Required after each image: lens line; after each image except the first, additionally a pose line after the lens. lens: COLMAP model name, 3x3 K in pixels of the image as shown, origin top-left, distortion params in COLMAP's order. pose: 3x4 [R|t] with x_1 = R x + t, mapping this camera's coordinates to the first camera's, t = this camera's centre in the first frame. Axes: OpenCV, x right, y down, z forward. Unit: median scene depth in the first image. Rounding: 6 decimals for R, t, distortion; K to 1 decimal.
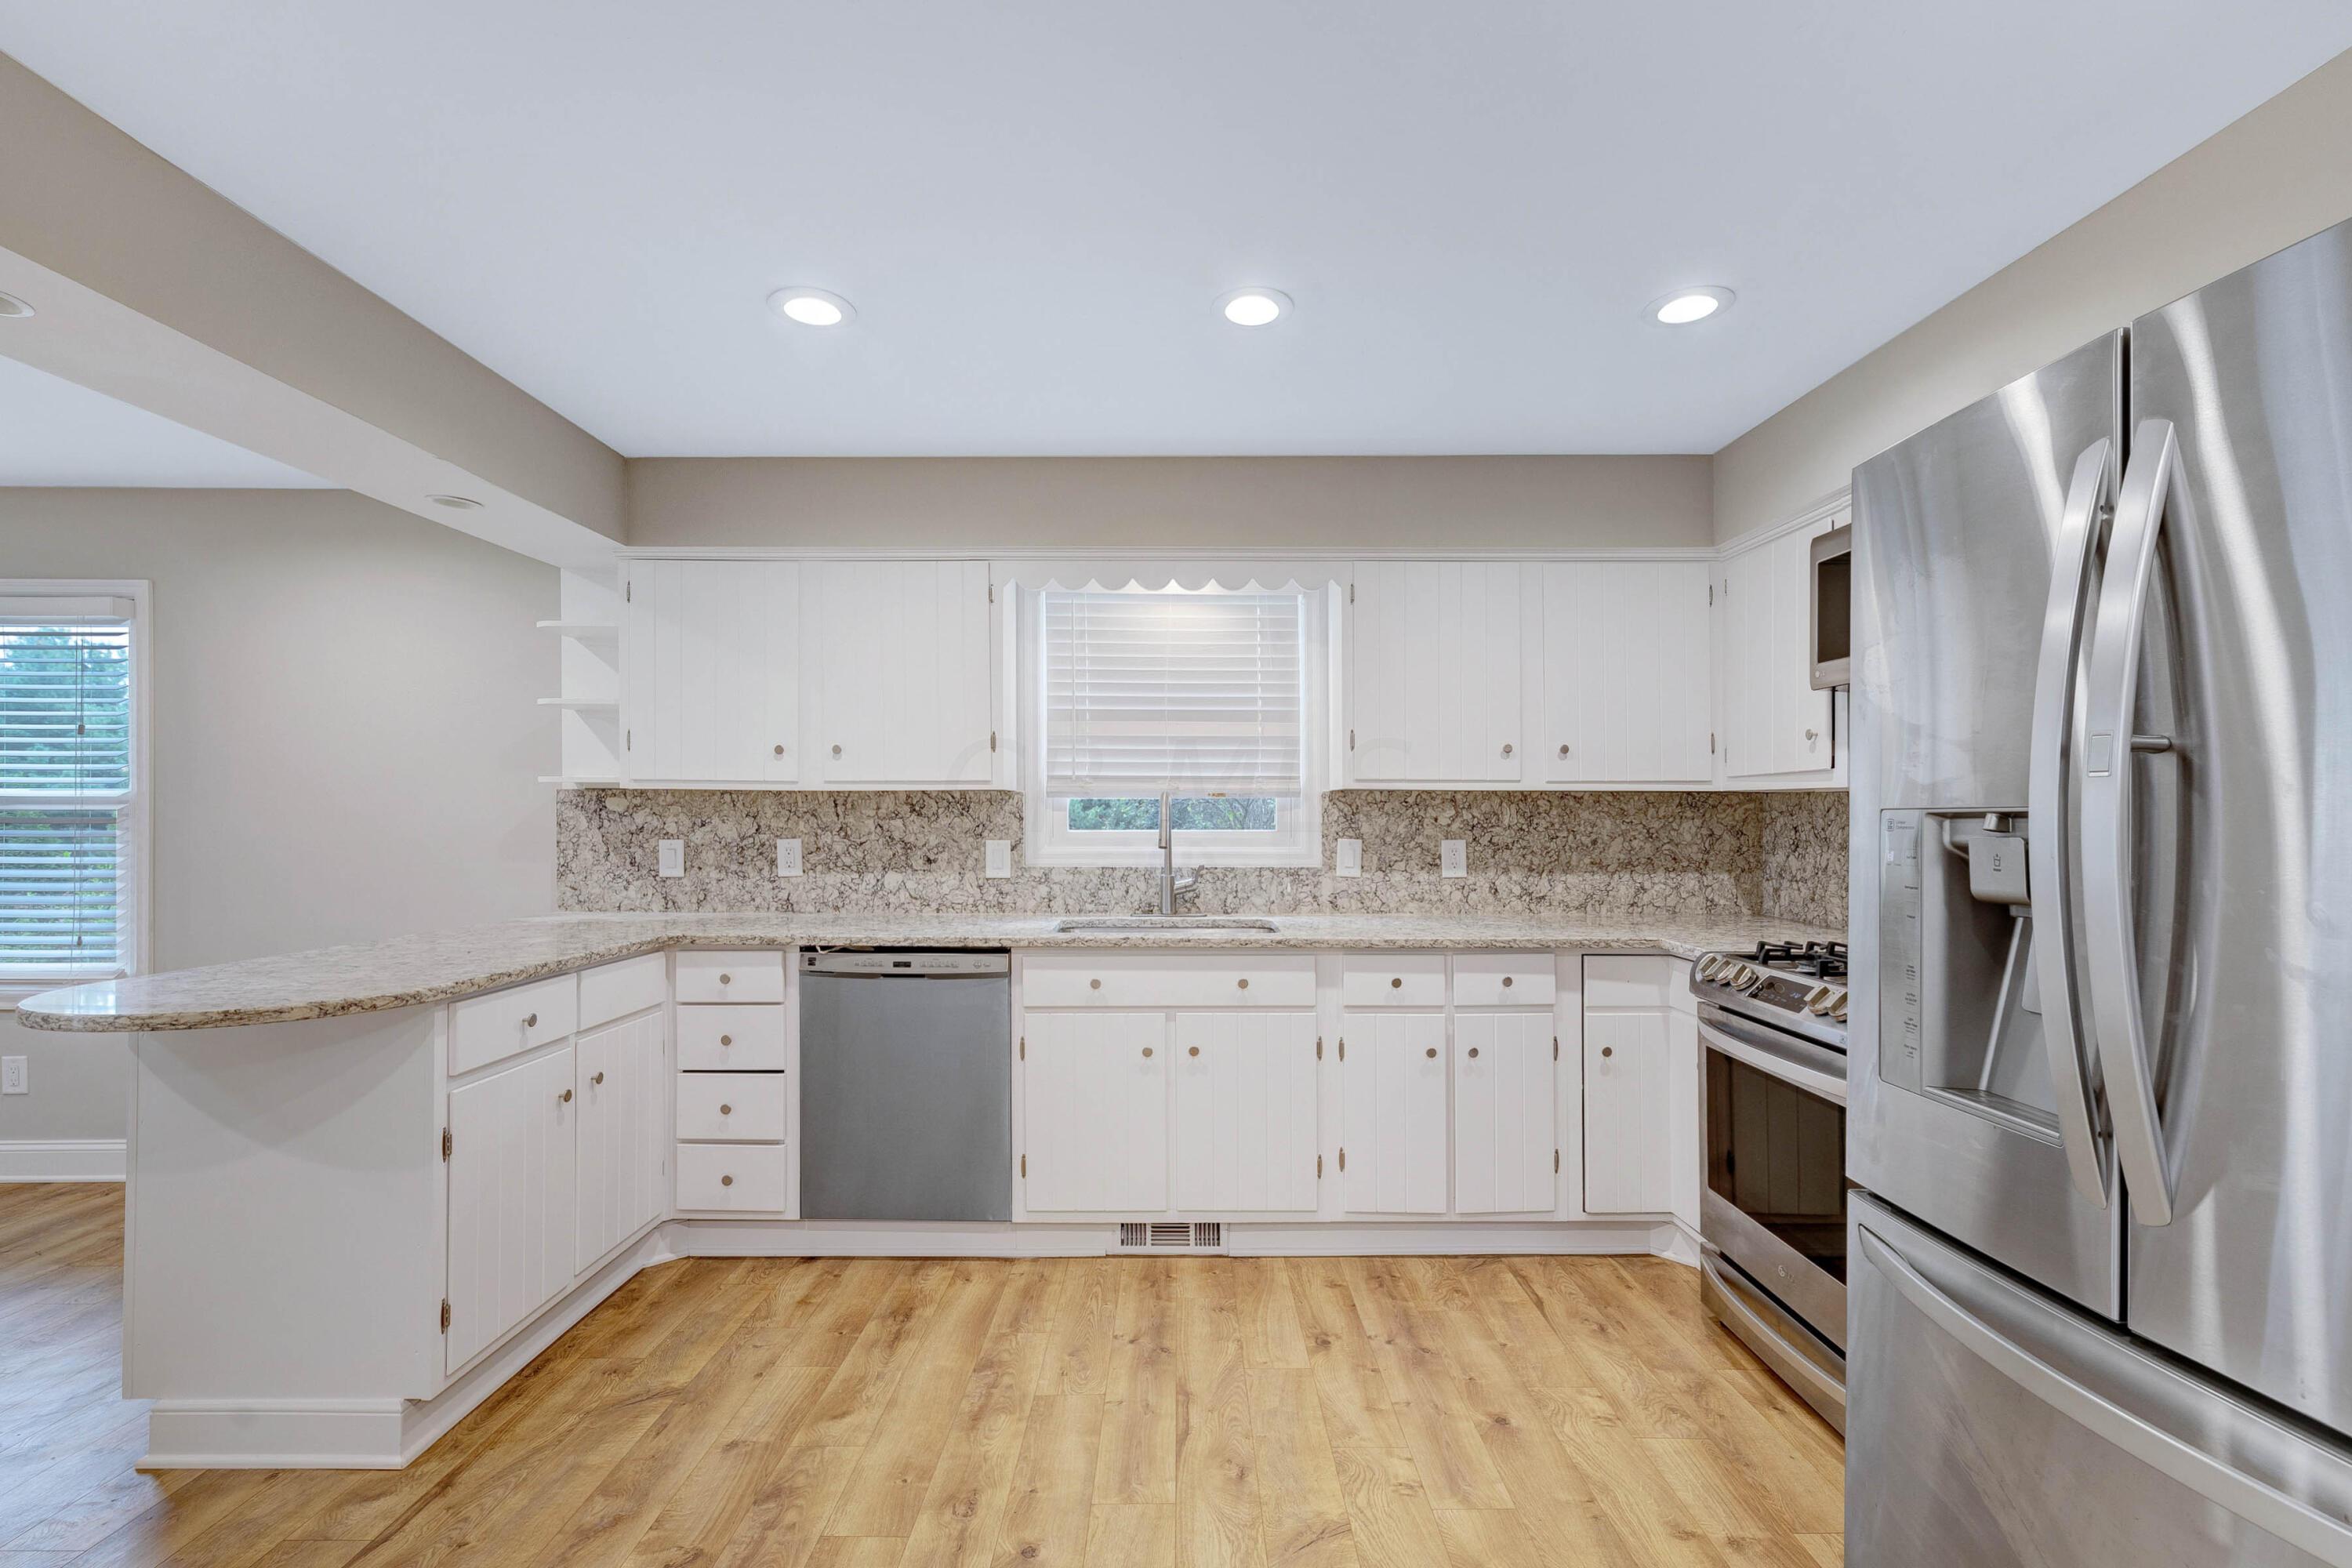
lens RADIAL K [[1030.6, 0, 1171.8], [0, 1030.6, 799.5], [0, 0, 1]] dist [0.003821, 0.000590]
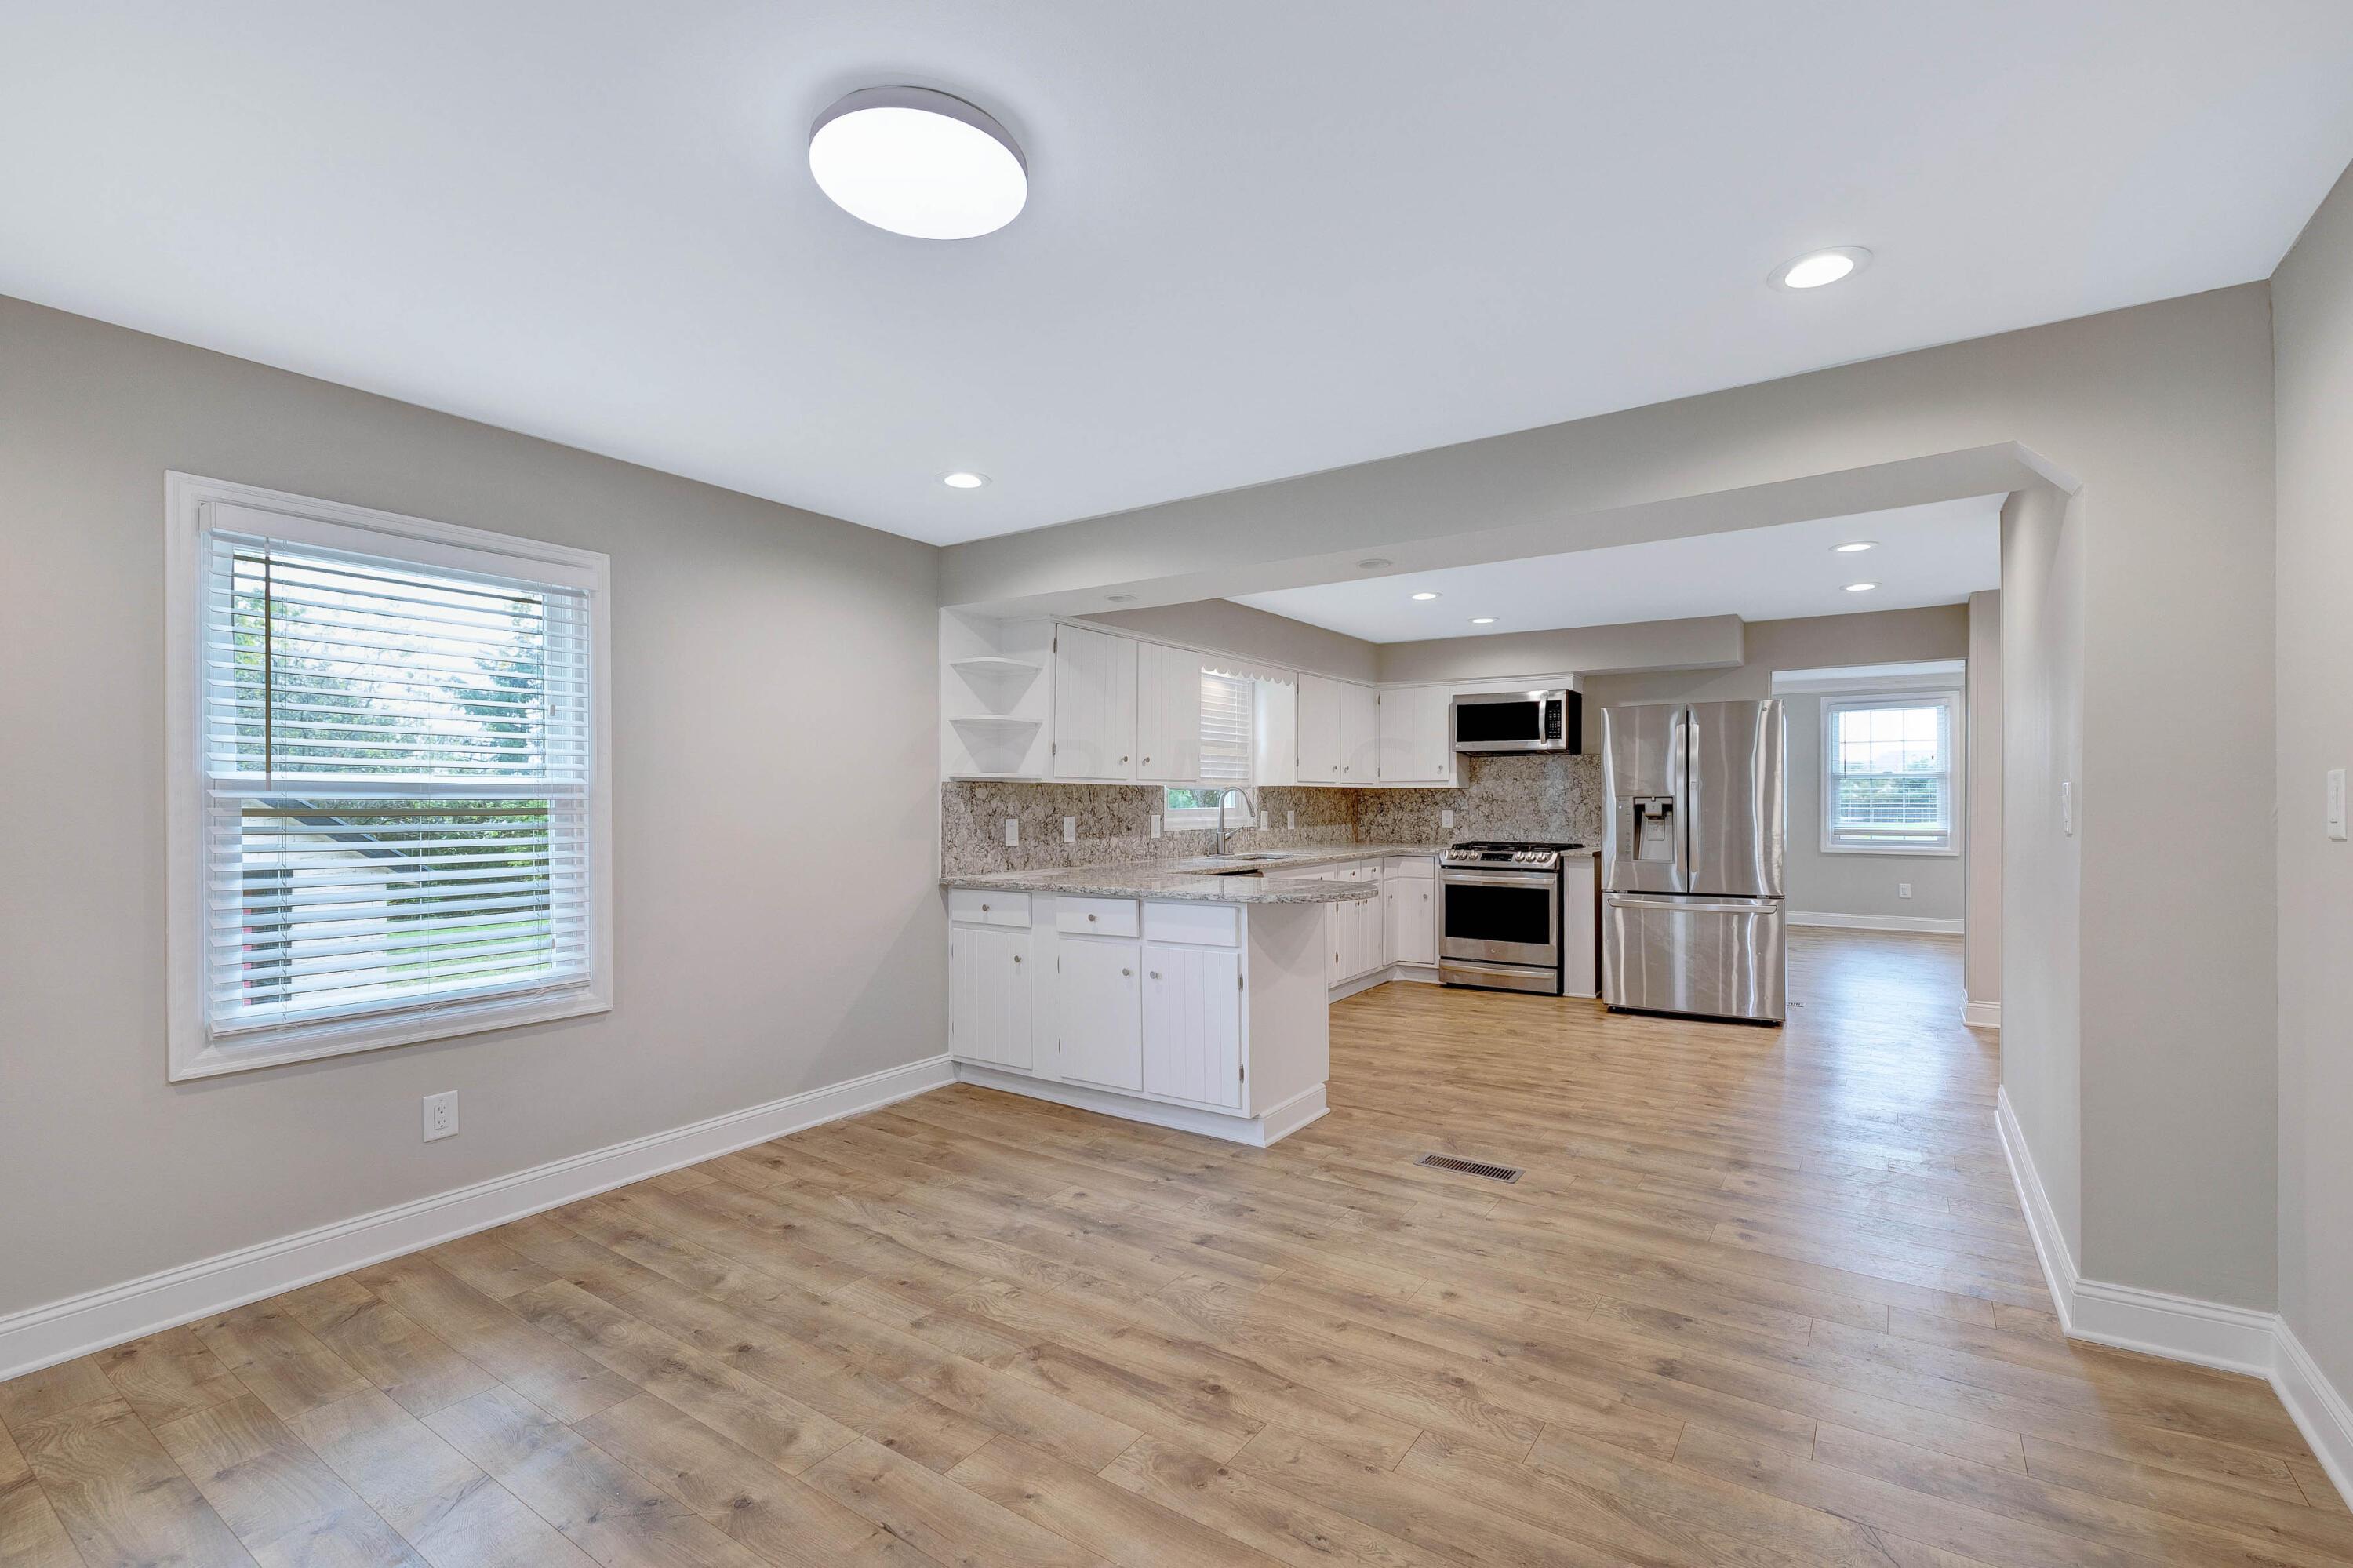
lens RADIAL K [[1031.0, 0, 1172.3], [0, 1031.0, 799.5], [0, 0, 1]] dist [0.003821, 0.000590]
pose [[0.569430, -0.005178, 0.822024, -1.499773], [-0.010600, 0.999851, 0.013641, -0.008080], [-0.821972, -0.016482, 0.569290, 0.043251]]
